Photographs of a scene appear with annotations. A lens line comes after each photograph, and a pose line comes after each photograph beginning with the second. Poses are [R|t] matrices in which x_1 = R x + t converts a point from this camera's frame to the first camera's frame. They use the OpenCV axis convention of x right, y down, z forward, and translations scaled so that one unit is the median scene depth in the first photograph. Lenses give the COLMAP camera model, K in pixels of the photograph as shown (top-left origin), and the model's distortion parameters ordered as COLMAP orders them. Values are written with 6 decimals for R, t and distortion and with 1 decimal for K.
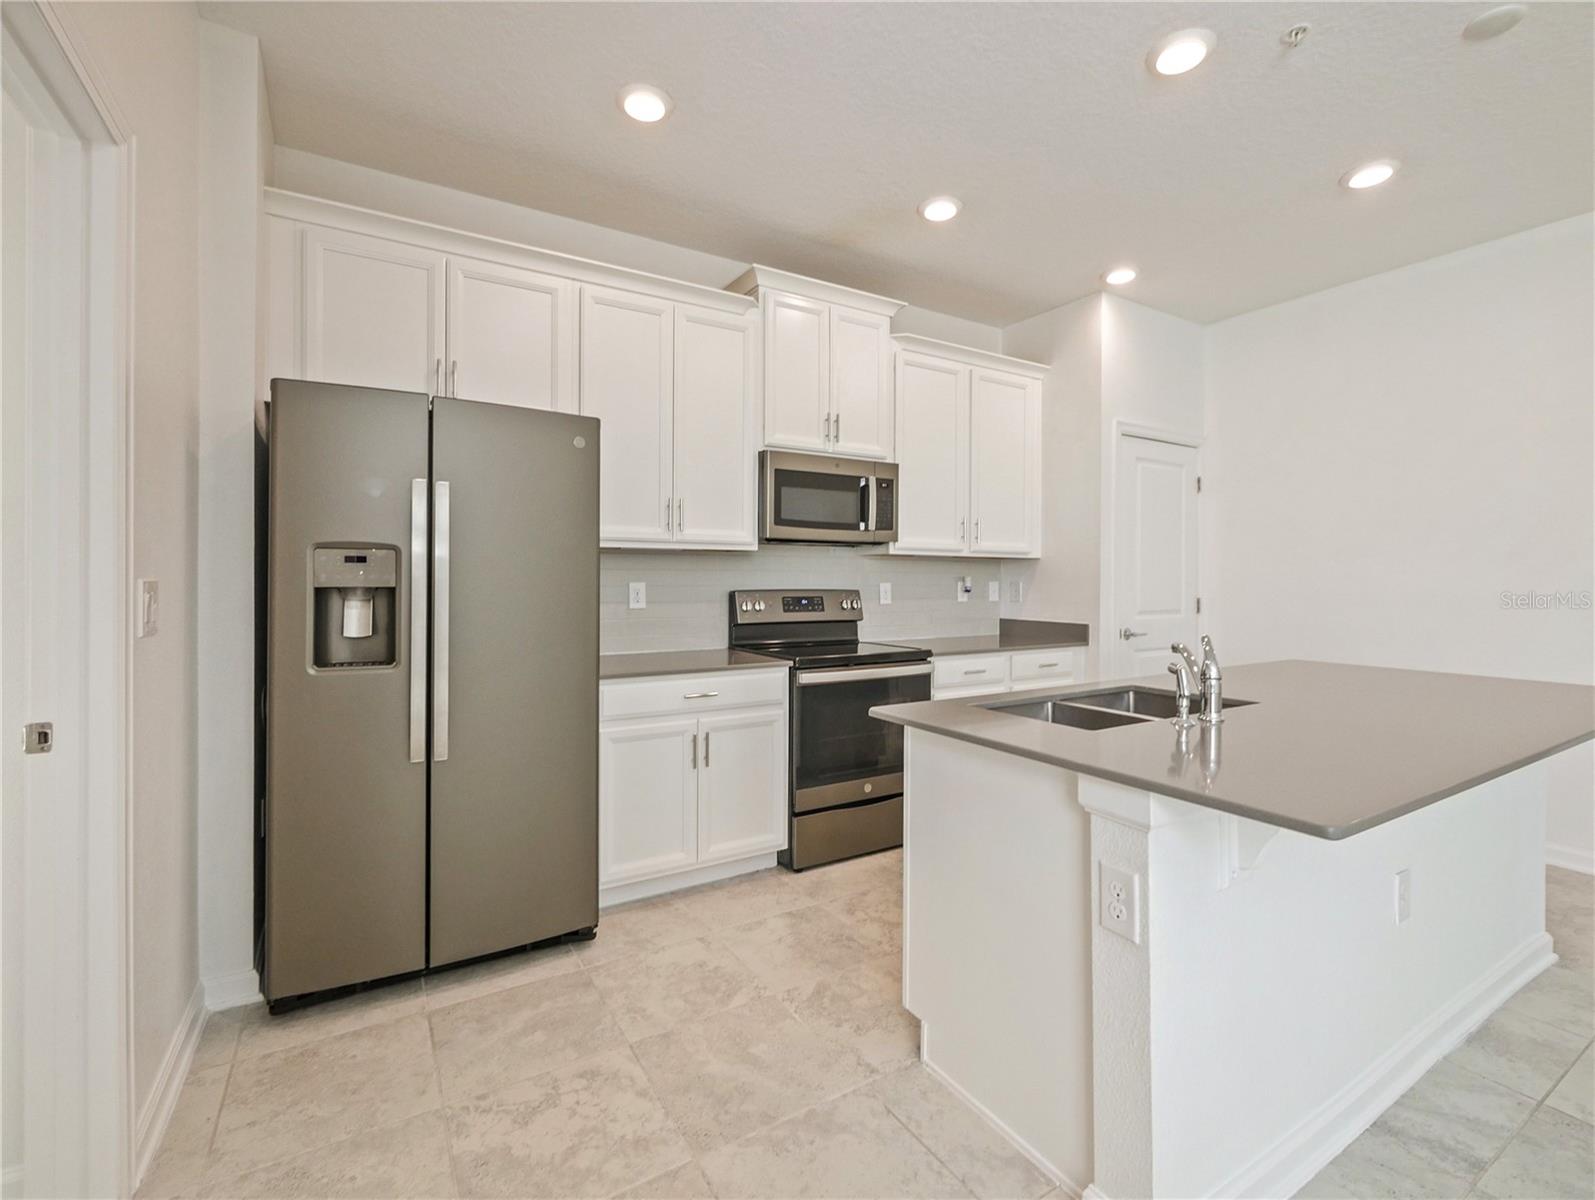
lens RADIAL K [[746.9, 0, 791.9], [0, 746.9, 575.8], [0, 0, 1]] dist [-0.000309, -0.000069]
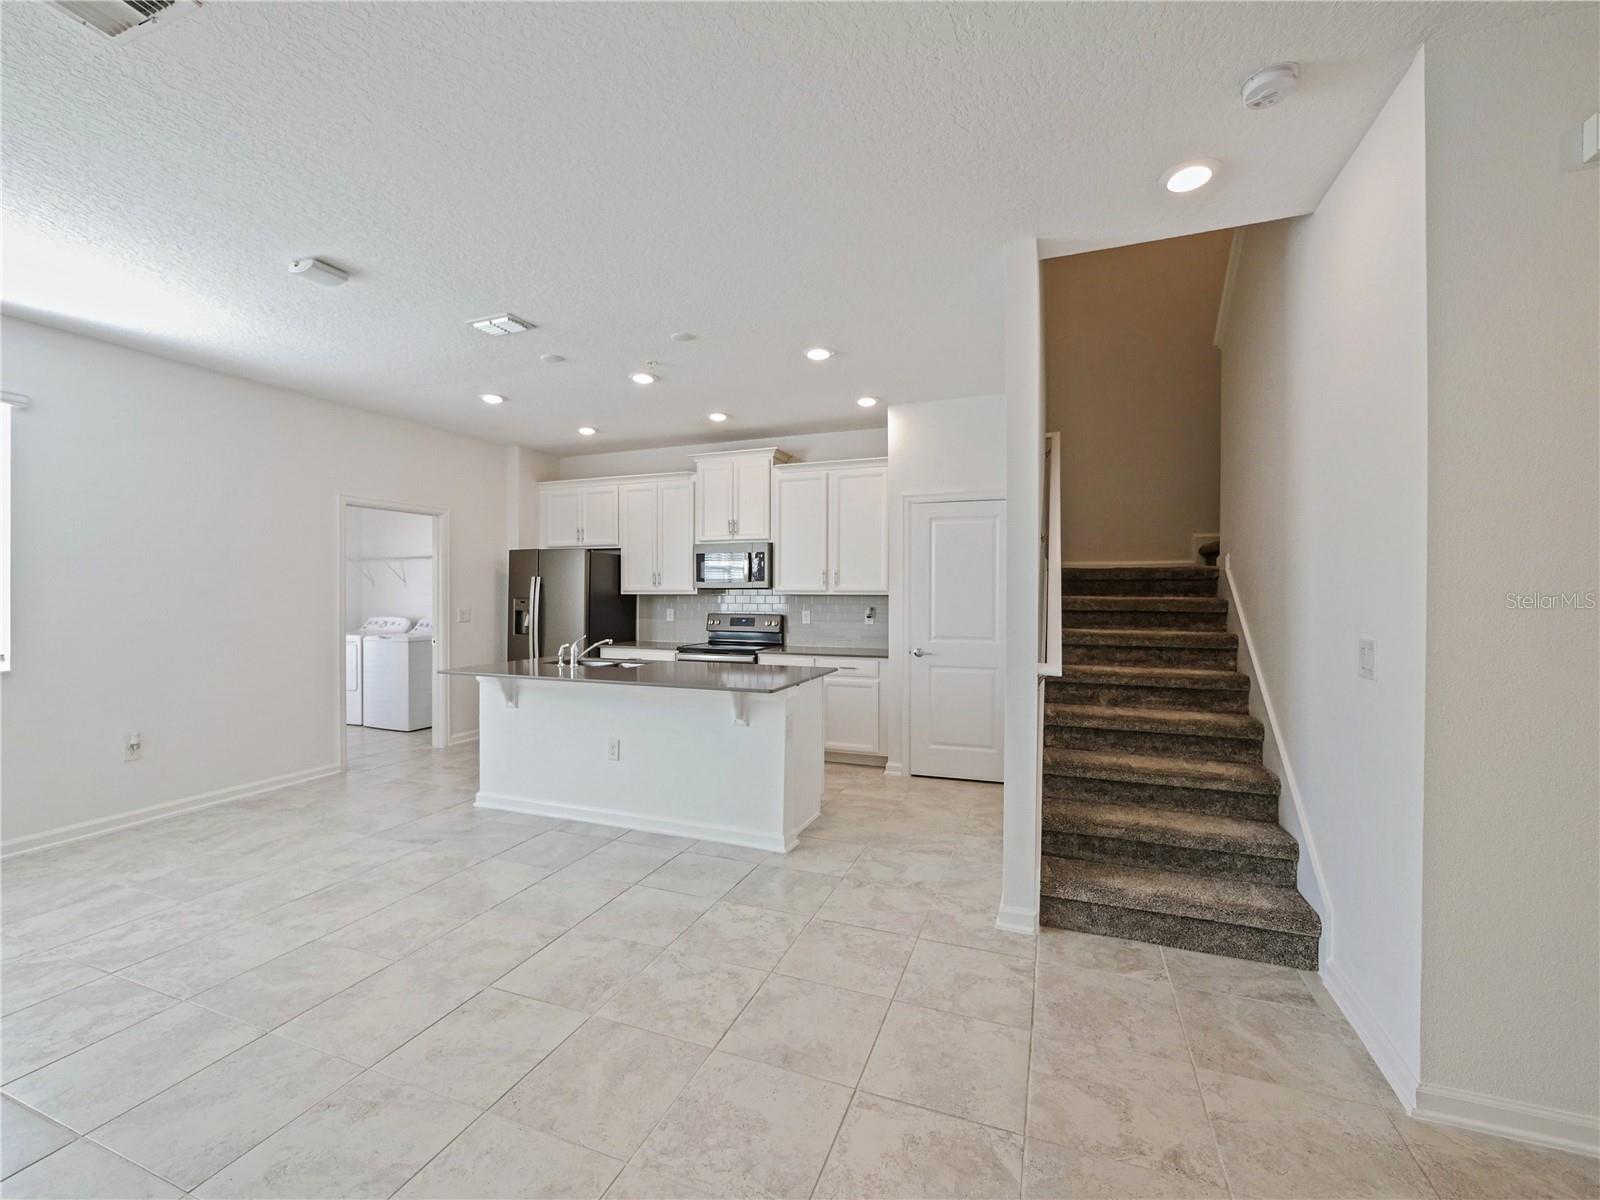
lens RADIAL K [[690.6, 0, 759.1], [0, 690.6, 589.2], [0, 0, 1]] dist [-0.003106, -0.000164]
pose [[0.576316, -0.007920, -0.817188, 1.585288], [0.005092, 0.999968, -0.006101, -0.034531], [0.817211, -0.000645, 0.576338, 0.062520]]
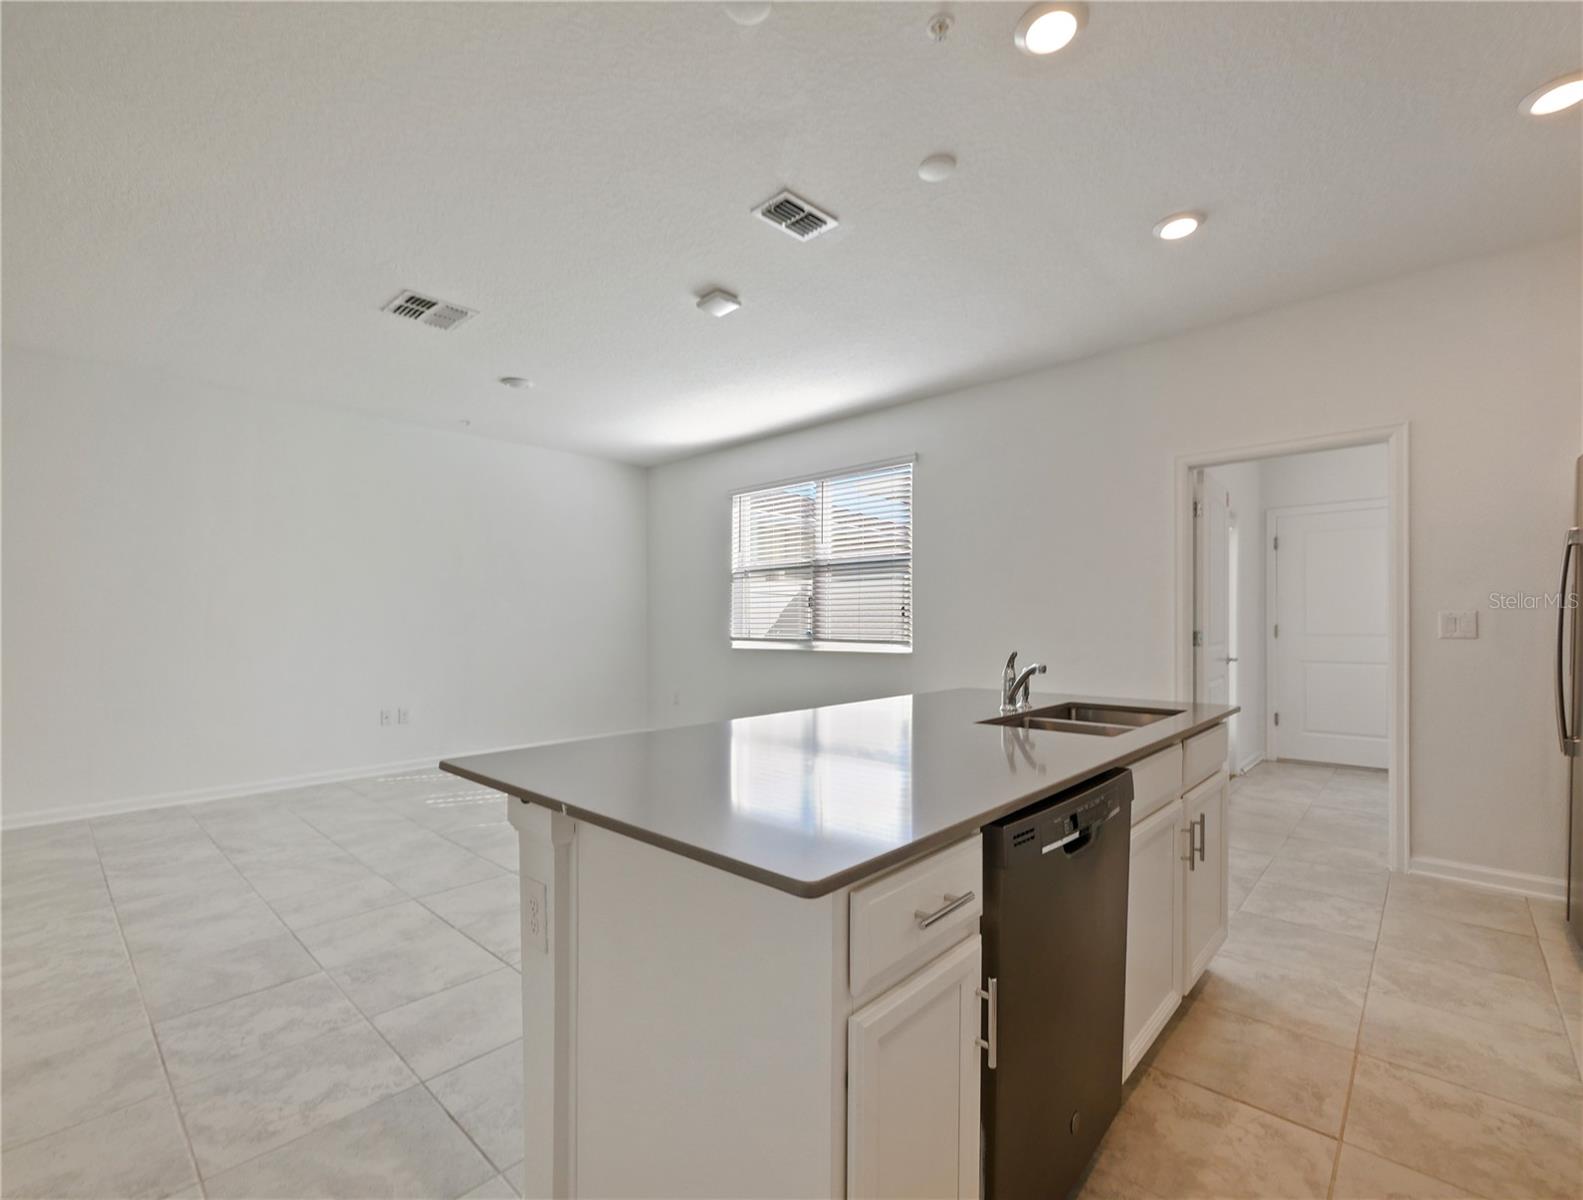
lens RADIAL K [[712.0, 0, 807.2], [0, 712.0, 619.2], [0, 0, 1]] dist [0.000823, -0.000015]
pose [[-0.958022, -0.002474, -0.286685, 0.689891], [-0.000391, 0.999973, -0.007324, 0.018674], [0.286696, -0.006904, -0.957997, 1.144284]]
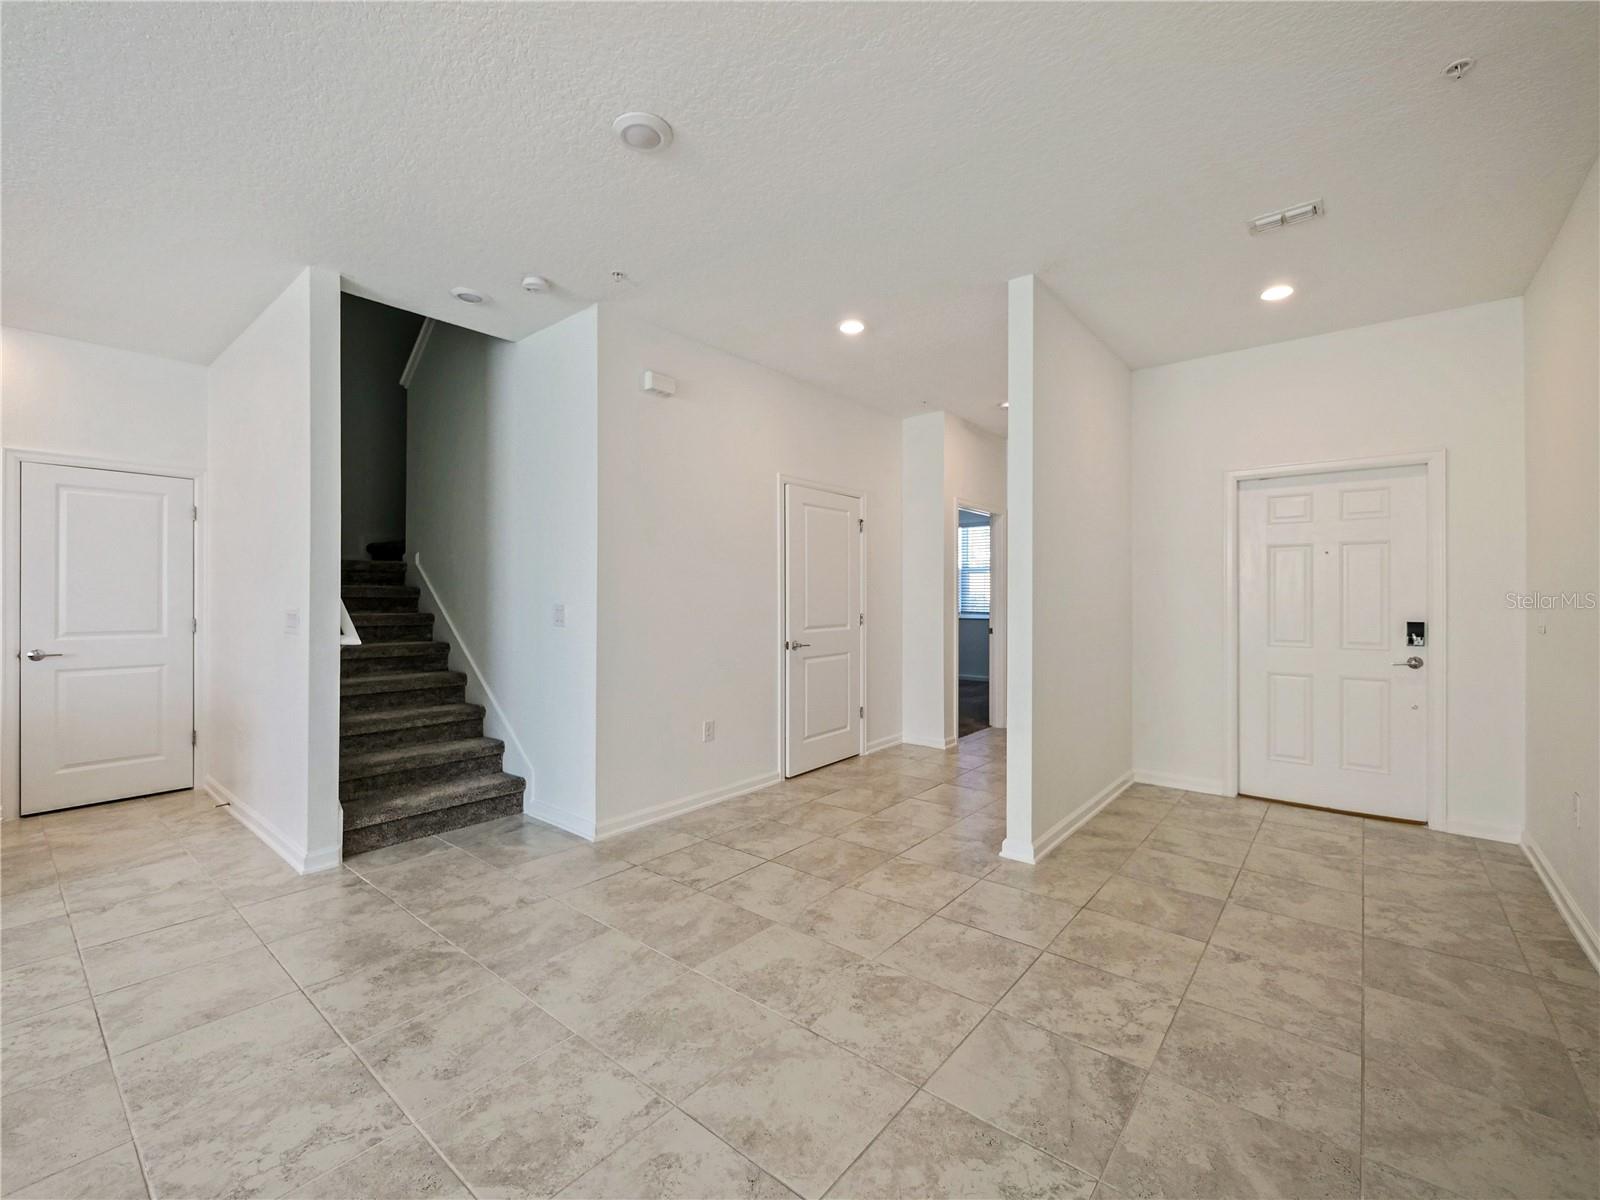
lens RADIAL K [[704.8, 0, 825.1], [0, 704.8, 594.9], [0, 0, 1]] dist [-0.001128, -0.000250]
pose [[0.942564, -0.000609, 0.334025, 1.415040], [0.000212, 0.999999, 0.001225, -0.007285], [-0.334025, -0.001083, 0.942563, -0.347769]]
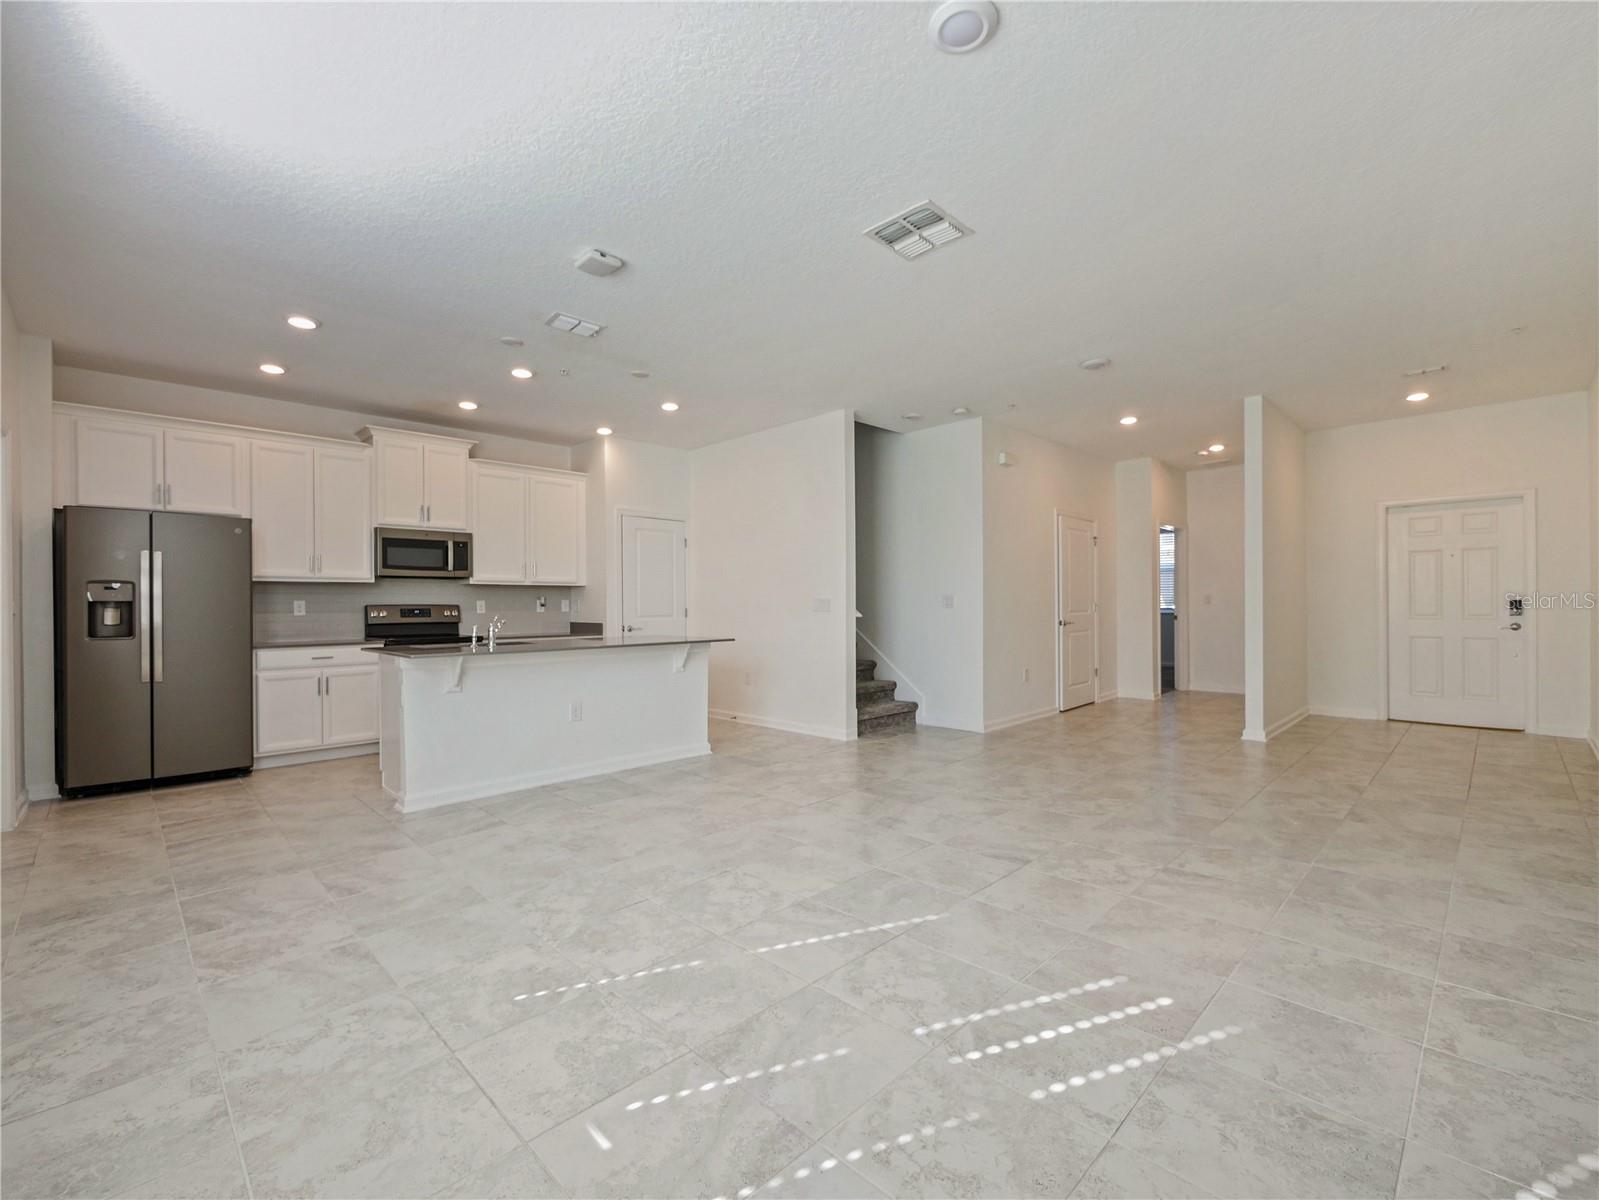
lens RADIAL K [[732.7, 0, 799.2], [0, 732.7, 606.0], [0, 0, 1]] dist [-0.002026, 0.000512]
pose [[0.973968, -0.011282, 0.226405, 0.554930], [0.010519, 0.999934, 0.004574, 0.025990], [-0.226441, -0.002073, 0.974023, -0.957140]]
